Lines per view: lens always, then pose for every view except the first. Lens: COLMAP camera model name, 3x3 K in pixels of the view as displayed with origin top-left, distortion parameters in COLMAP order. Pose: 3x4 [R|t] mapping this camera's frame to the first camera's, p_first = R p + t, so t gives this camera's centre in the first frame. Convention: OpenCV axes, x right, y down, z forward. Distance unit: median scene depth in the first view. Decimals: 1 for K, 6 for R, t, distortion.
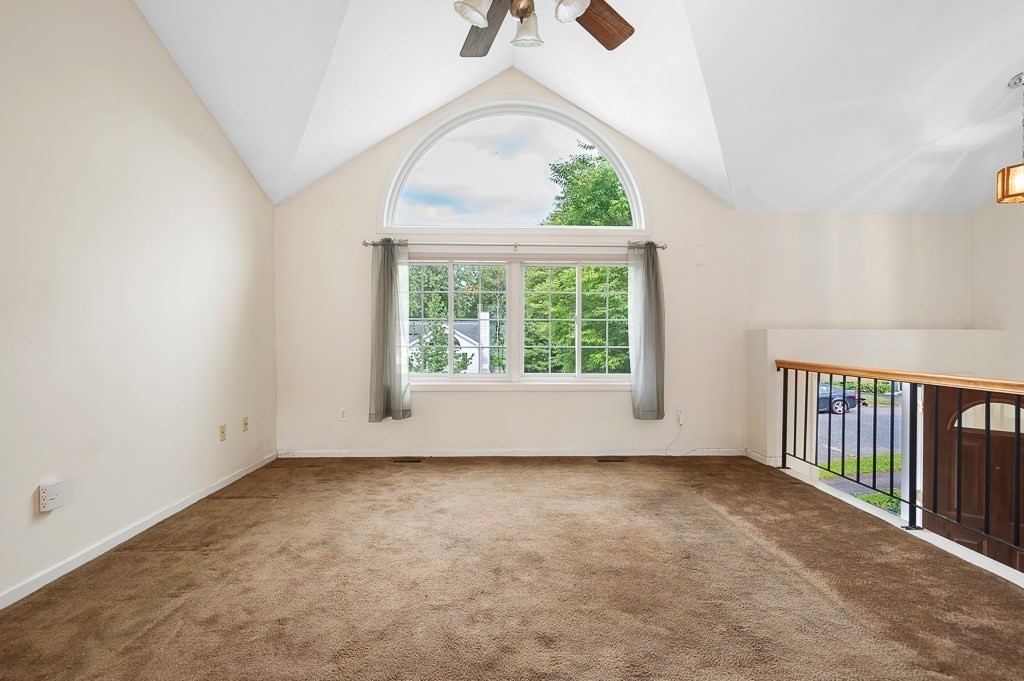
lens RADIAL K [[474.6, 0, 513.6], [0, 474.6, 339.5], [0, 0, 1]] dist [0.004411, -0.000701]
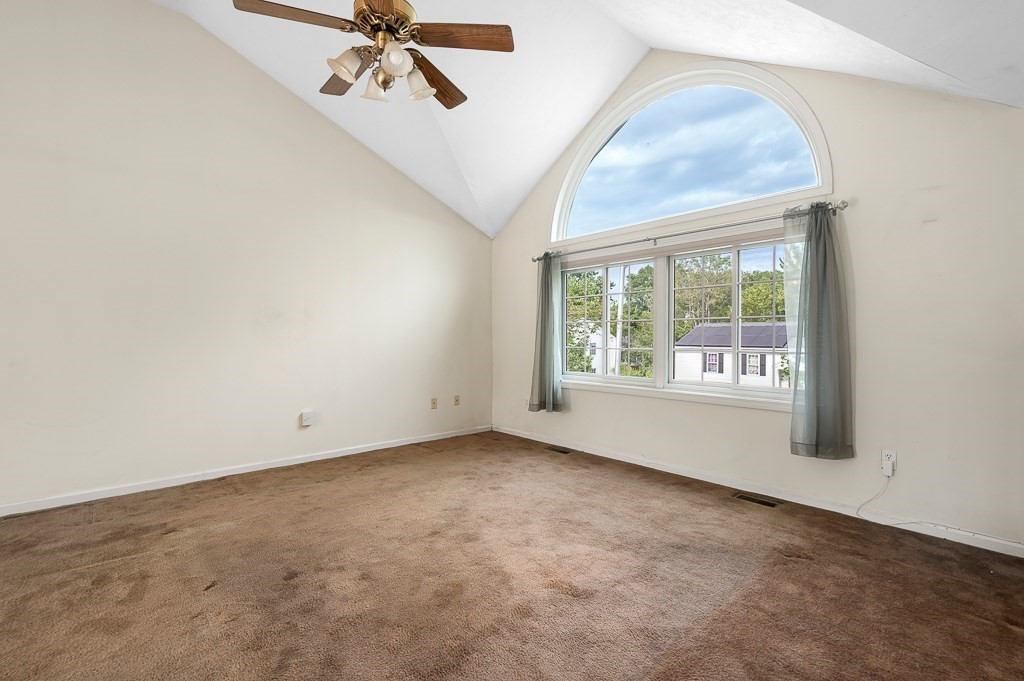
lens RADIAL K [[474.6, 0, 515.2], [0, 474.6, 337.7], [0, 0, 1]] dist [0.004411, -0.000701]
pose [[0.629397, -0.000687, -0.777083, 0.649057], [-0.004350, 0.999981, -0.004407, -0.002720], [0.777071, 0.006154, 0.629382, 0.249704]]
